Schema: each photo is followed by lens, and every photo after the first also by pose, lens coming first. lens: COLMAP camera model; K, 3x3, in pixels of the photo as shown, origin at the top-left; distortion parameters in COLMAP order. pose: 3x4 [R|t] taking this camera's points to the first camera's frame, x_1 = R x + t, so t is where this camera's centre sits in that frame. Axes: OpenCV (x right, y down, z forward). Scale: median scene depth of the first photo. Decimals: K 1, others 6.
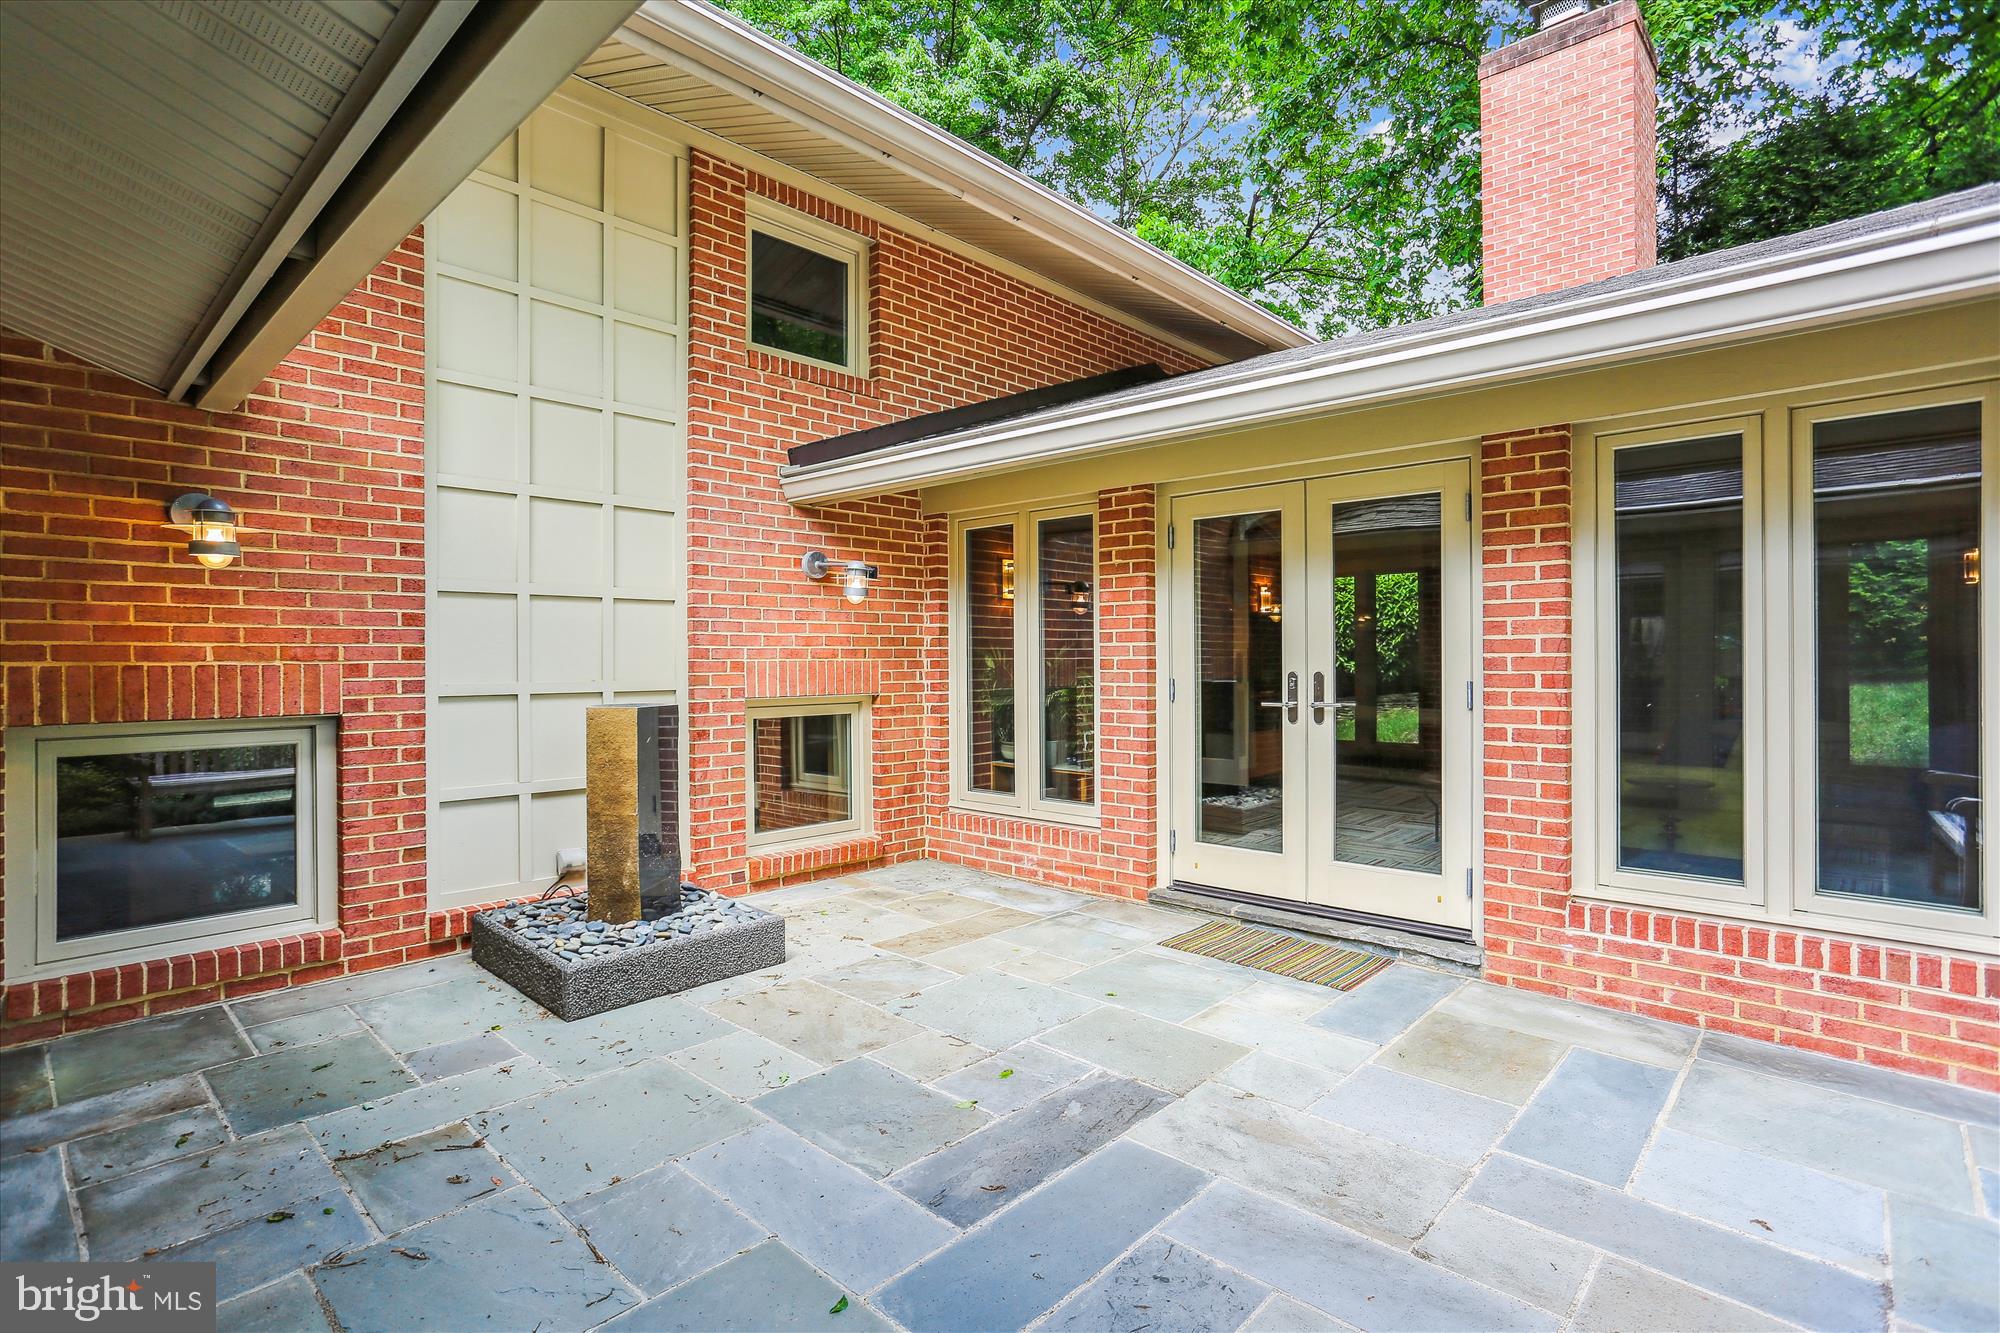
lens RADIAL K [[969.2, 0, 993.3], [0, 969.2, 663.3], [0, 0, 1]] dist [-0.059613, 0.036159]
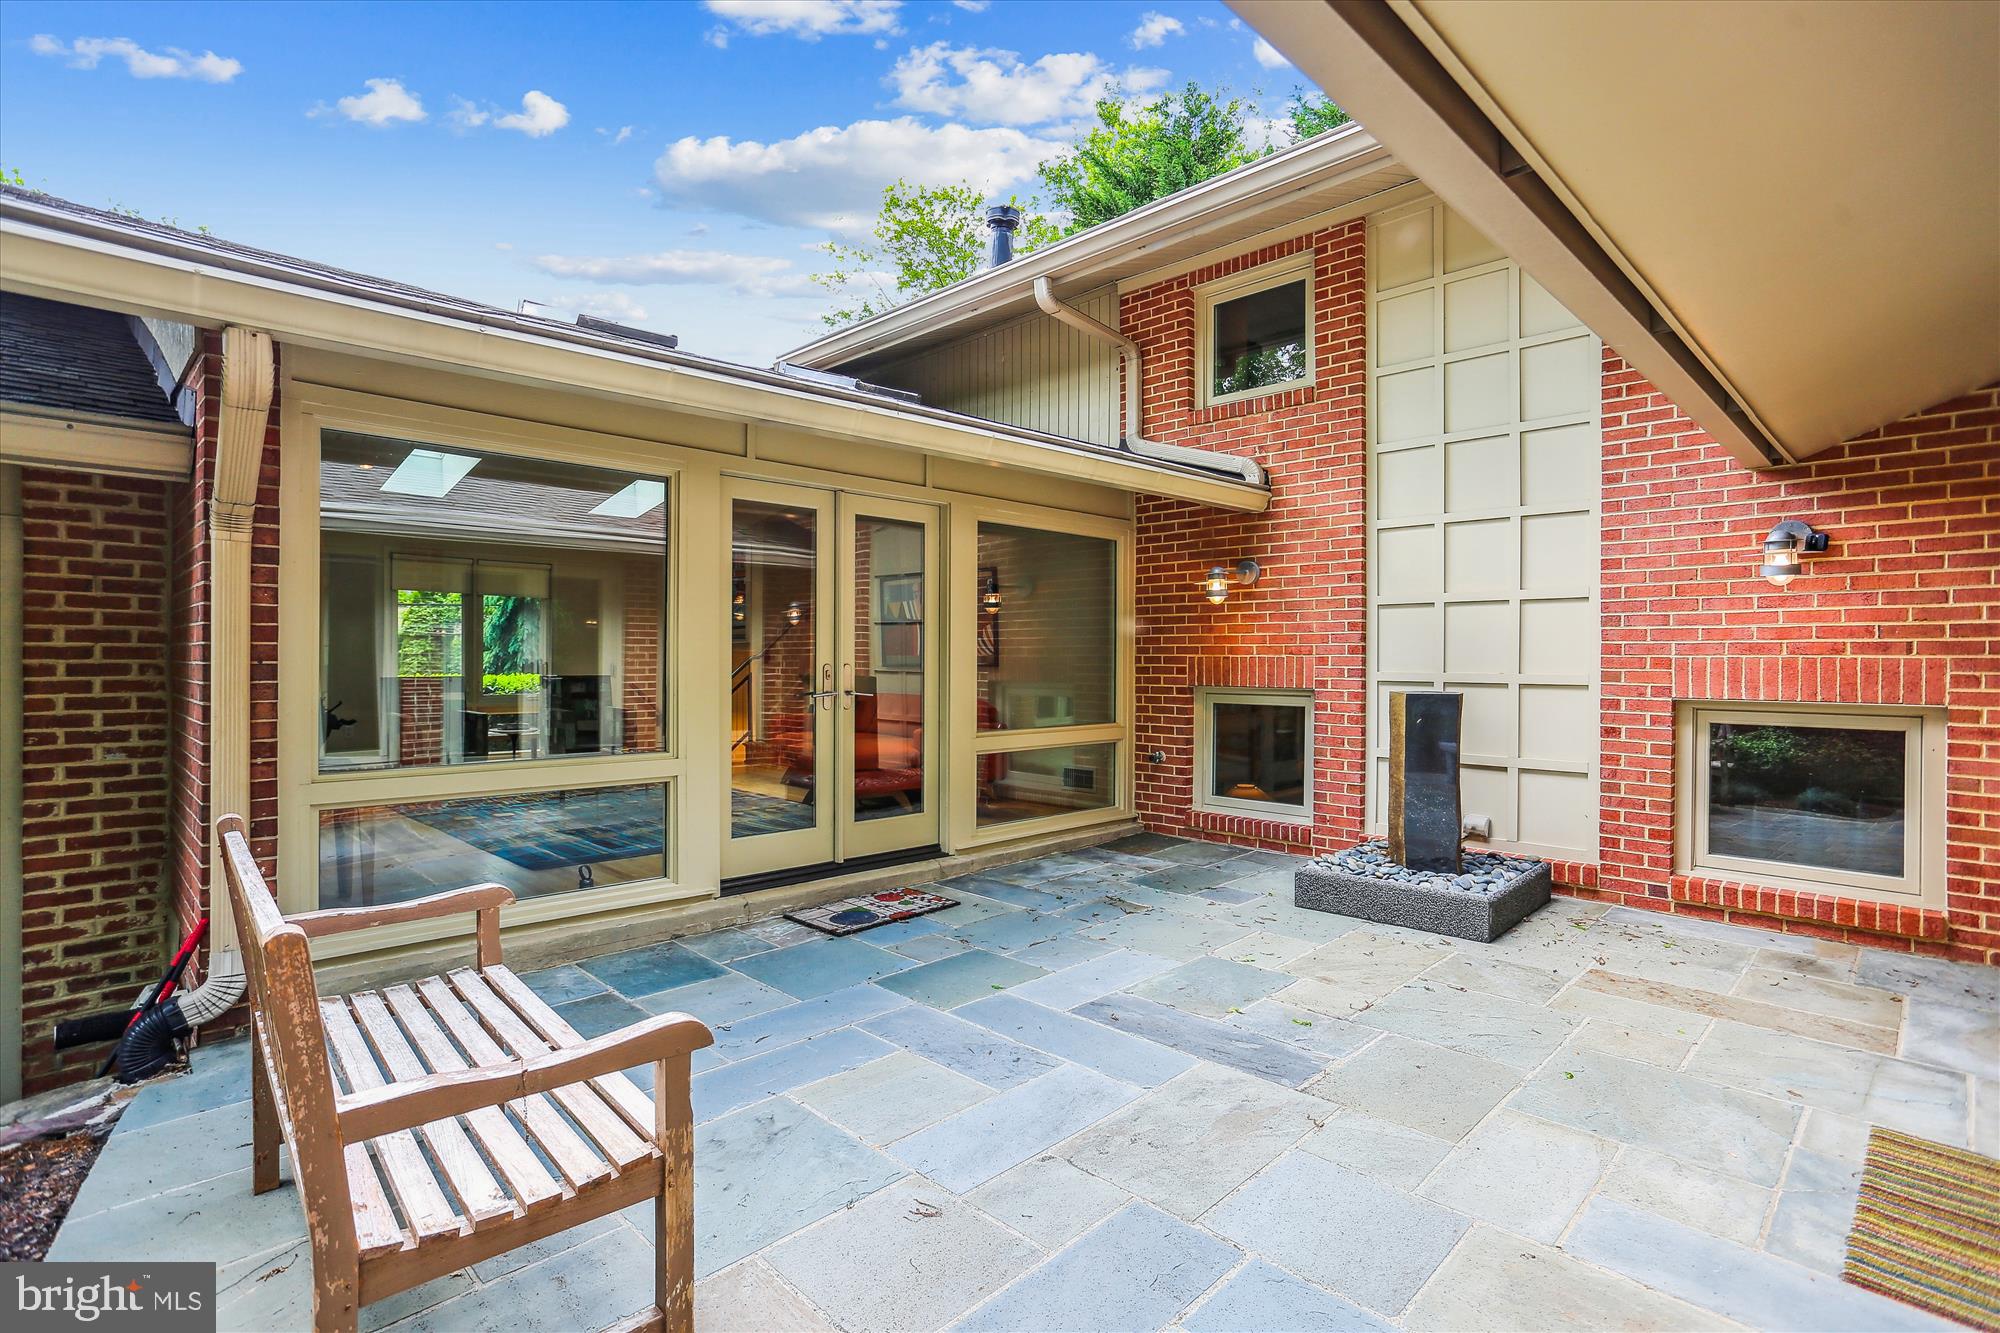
lens RADIAL K [[969.2, 0, 993.3], [0, 969.2, 663.3], [0, 0, 1]] dist [-0.059613, 0.036159]
pose [[-0.045794, 0.012532, -0.998872, 0.890683], [-0.006156, 0.999899, 0.012827, -0.005451], [0.998932, 0.006737, -0.045712, 0.532874]]
